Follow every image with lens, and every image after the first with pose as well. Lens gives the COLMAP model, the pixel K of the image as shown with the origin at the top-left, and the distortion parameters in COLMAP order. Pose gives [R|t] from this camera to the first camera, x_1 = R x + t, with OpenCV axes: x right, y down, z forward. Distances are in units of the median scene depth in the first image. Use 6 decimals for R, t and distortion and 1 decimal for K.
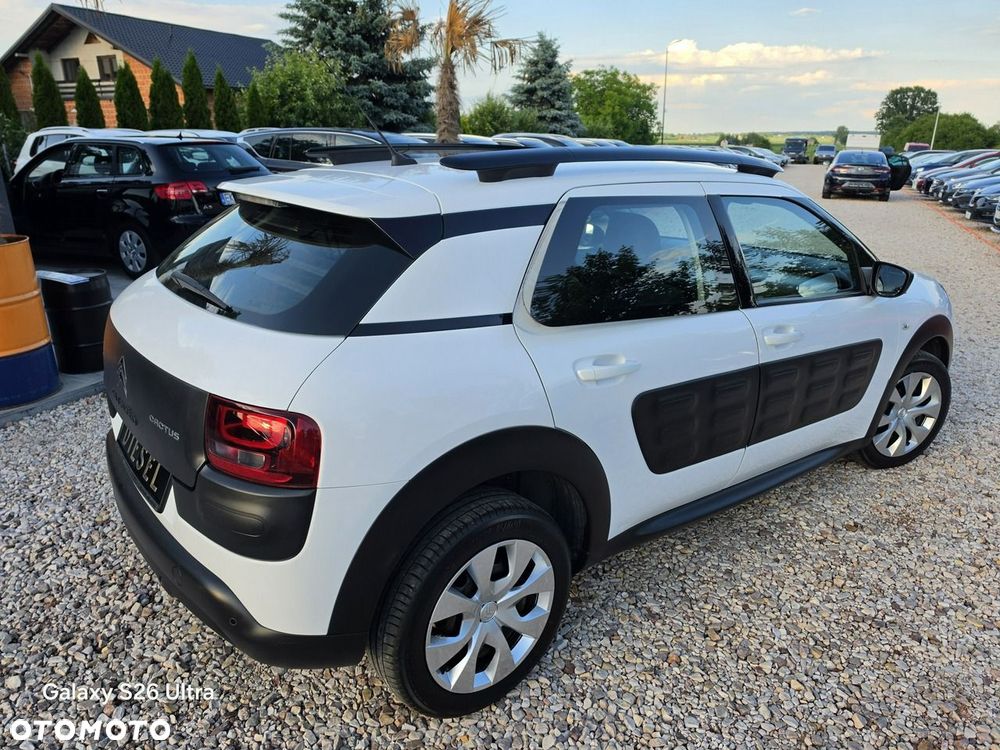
lens RADIAL K [[691.4, 0, 506.7], [0, 691.4, 381.6], [0, 0, 1]] dist [0.035732, -0.046015]
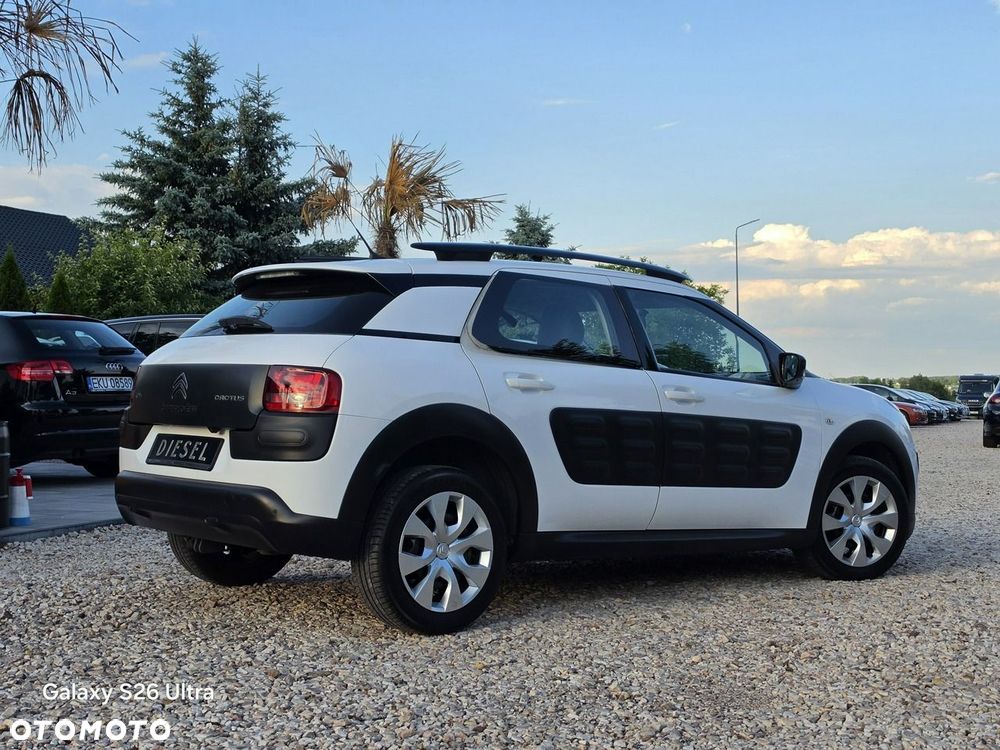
lens RADIAL K [[1358.6, 0, 514.2], [0, 1358.6, 393.7], [0, 0, 1]] dist [0.163072, -0.451616]
pose [[0.999411, -0.003717, 0.034122, 0.005653], [0.014644, 0.945273, -0.325953, 0.224298], [-0.031043, 0.326261, 0.944770, -0.396656]]
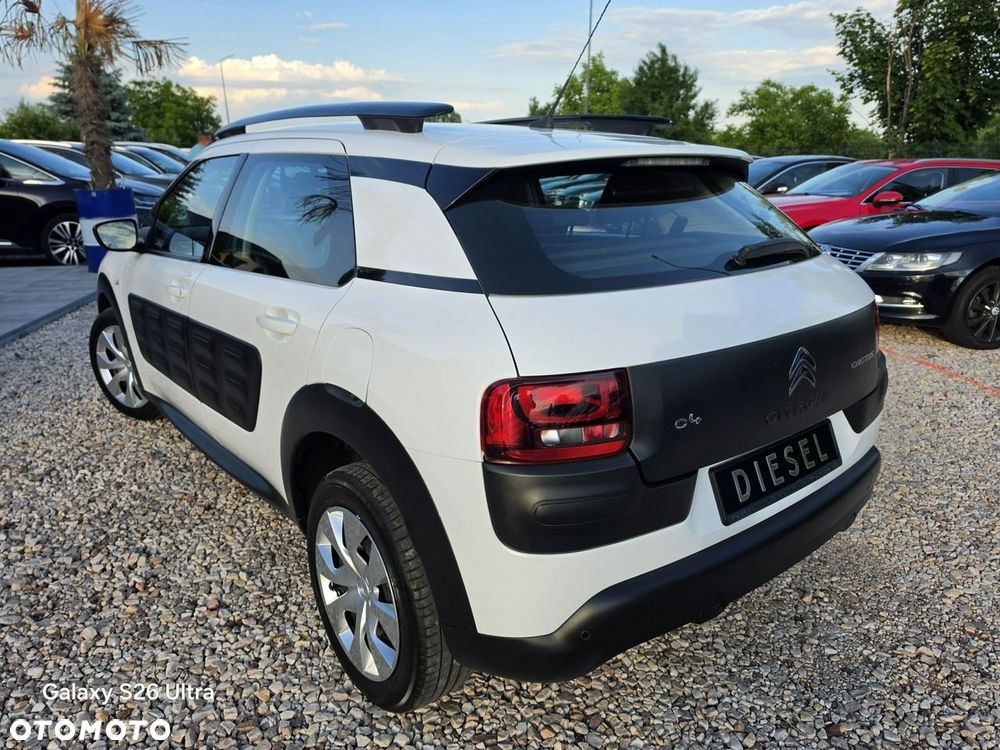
lens RADIAL K [[699.2, 0, 504.0], [0, 699.2, 374.8], [0, 0, 1]] dist [-0.004237, -0.005560]
pose [[0.835630, -0.175355, 0.520550, -0.176688], [0.191127, 0.981278, 0.023744, 0.041003], [-0.514968, 0.079650, 0.853501, -0.053695]]
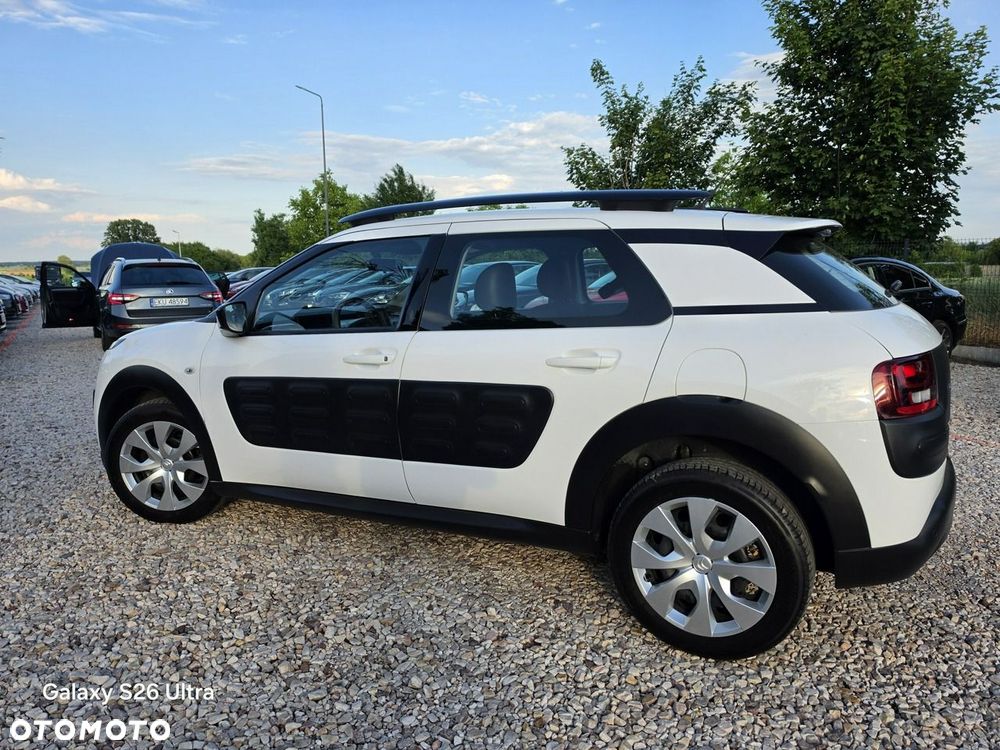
lens RADIAL K [[689.7, 0, 499.8], [0, 689.7, 384.1], [0, 0, 1]] dist [0.043096, -0.058979]
pose [[0.557486, -0.155429, 0.815507, -0.370543], [0.290118, 0.956858, -0.015958, 0.017473], [-0.777844, 0.245490, 0.578528, 0.056145]]
